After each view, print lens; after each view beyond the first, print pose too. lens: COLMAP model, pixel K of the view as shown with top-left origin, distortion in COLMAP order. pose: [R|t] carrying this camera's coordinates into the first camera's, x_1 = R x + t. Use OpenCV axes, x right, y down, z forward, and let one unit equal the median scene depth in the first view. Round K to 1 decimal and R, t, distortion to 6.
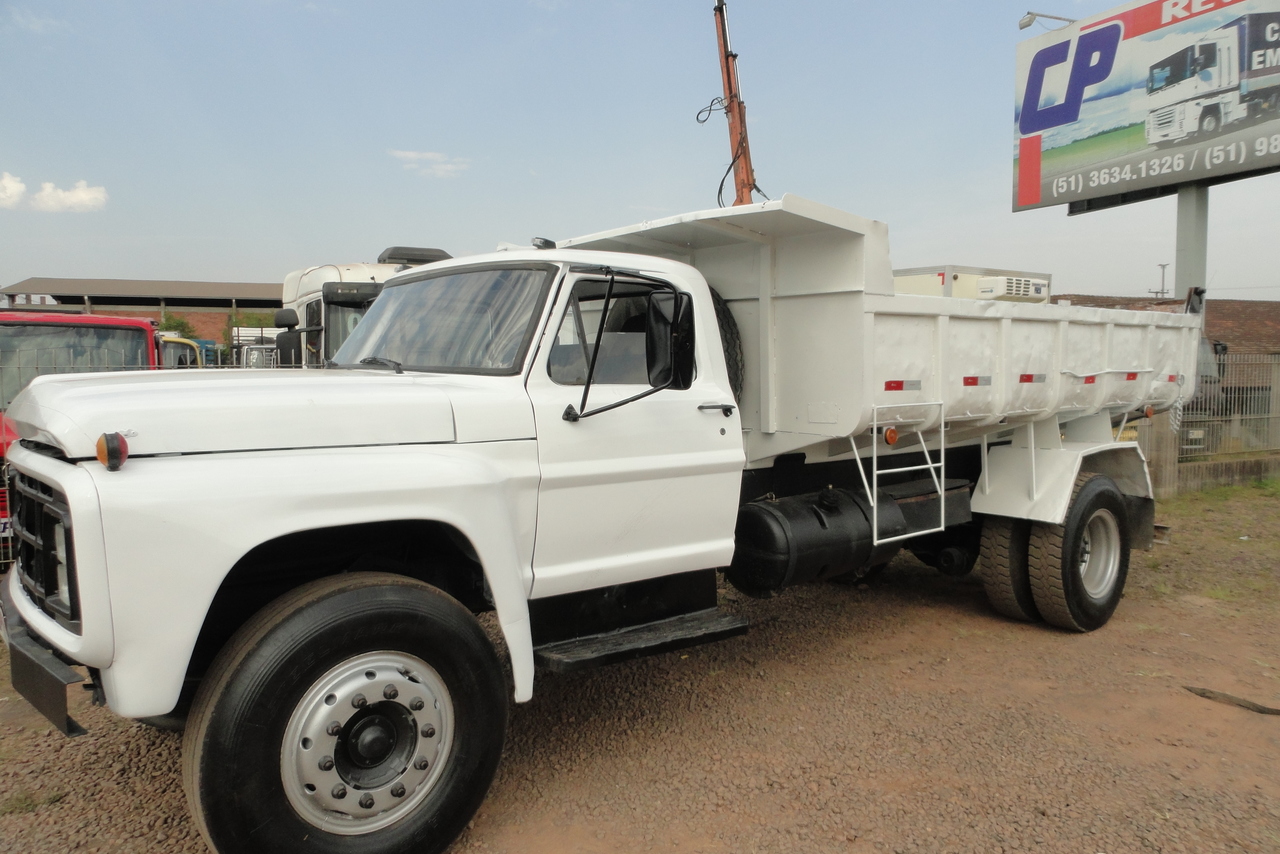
lens RADIAL K [[863.9, 0, 640.0], [0, 863.9, 427.0], [0, 0, 1]] dist [0.008784, -0.001845]
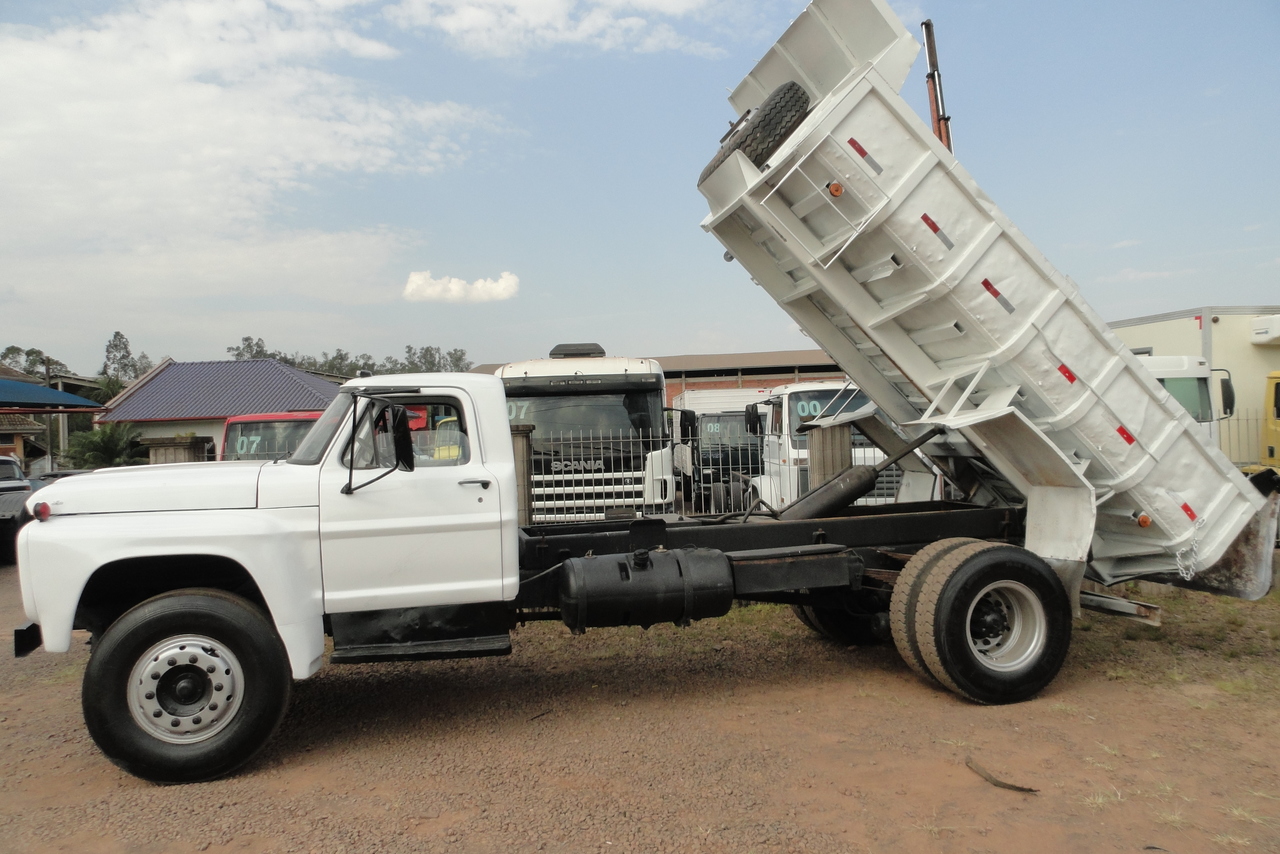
lens RADIAL K [[856.1, 0, 640.4], [0, 856.1, 439.5], [0, 0, 1]] dist [-0.002915, -0.005099]
pose [[0.904453, -0.023630, -0.425918, 1.019389], [-0.000114, 0.998451, -0.055637, -0.019563], [0.426573, 0.050370, 0.903050, -0.116108]]
